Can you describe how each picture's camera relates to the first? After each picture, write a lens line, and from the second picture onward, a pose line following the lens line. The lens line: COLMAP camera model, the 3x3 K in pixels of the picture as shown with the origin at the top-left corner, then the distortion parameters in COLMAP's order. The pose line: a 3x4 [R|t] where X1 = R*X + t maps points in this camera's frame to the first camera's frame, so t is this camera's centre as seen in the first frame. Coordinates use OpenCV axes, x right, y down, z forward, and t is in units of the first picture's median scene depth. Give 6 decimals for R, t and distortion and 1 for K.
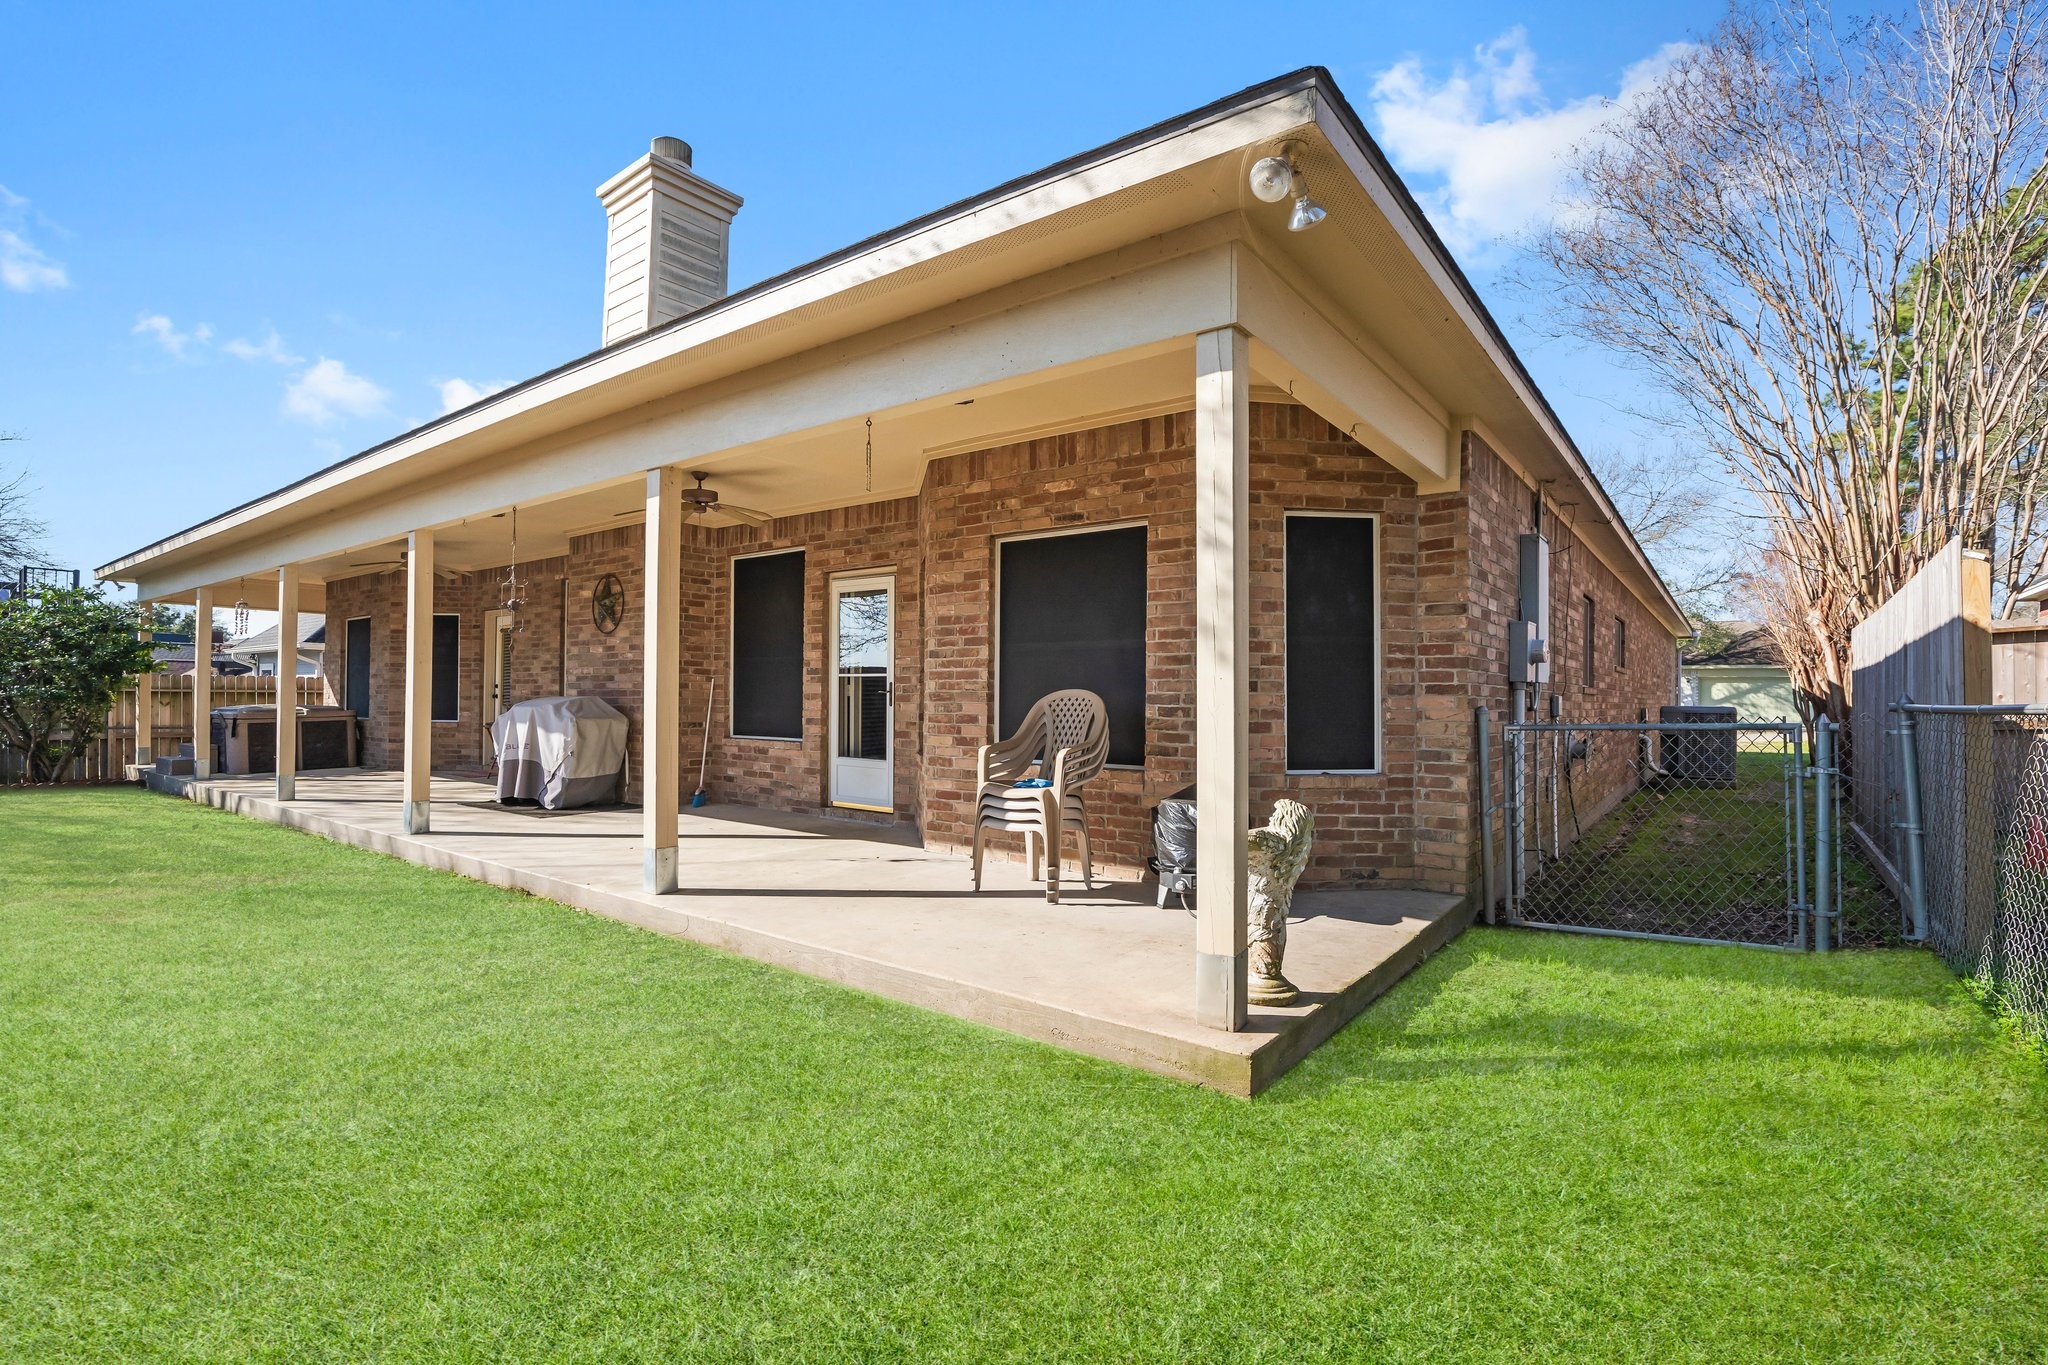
lens RADIAL K [[949.3, 0, 1019.9], [0, 949.3, 697.1], [0, 0, 1]] dist [-0.032069, 0.004228]
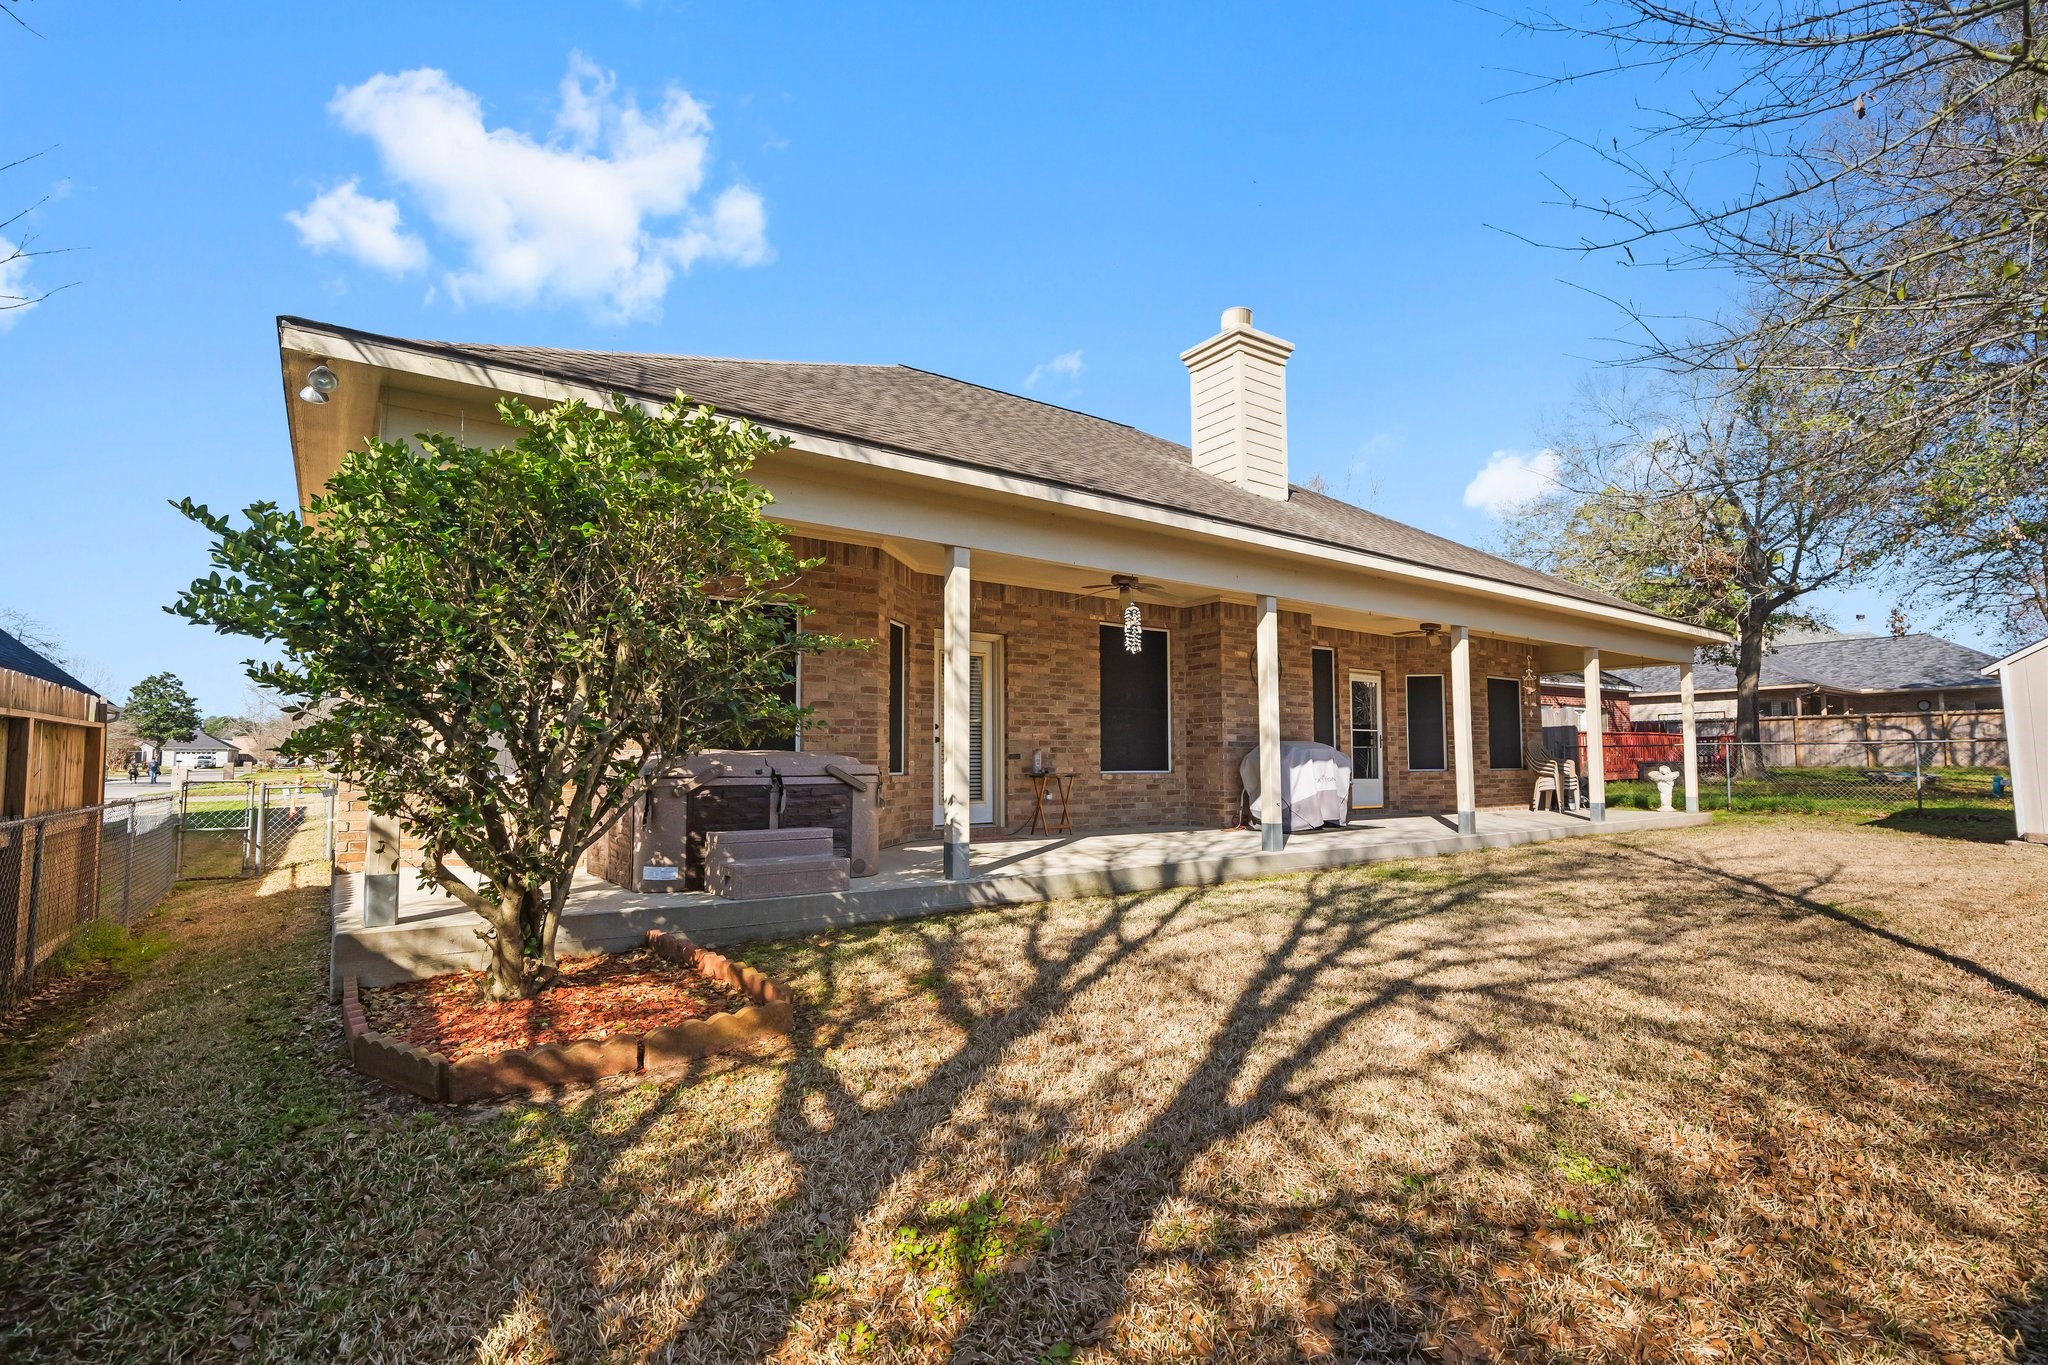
lens RADIAL K [[949.2, 0, 1026.2], [0, 949.2, 695.5], [0, 0, 1]] dist [-0.030976, 0.000094]
pose [[0.323865, 0.057403, 0.944360, -2.067798], [0.001157, 0.998133, -0.061069, 0.018237], [-0.946103, 0.020871, 0.323194, 1.078101]]
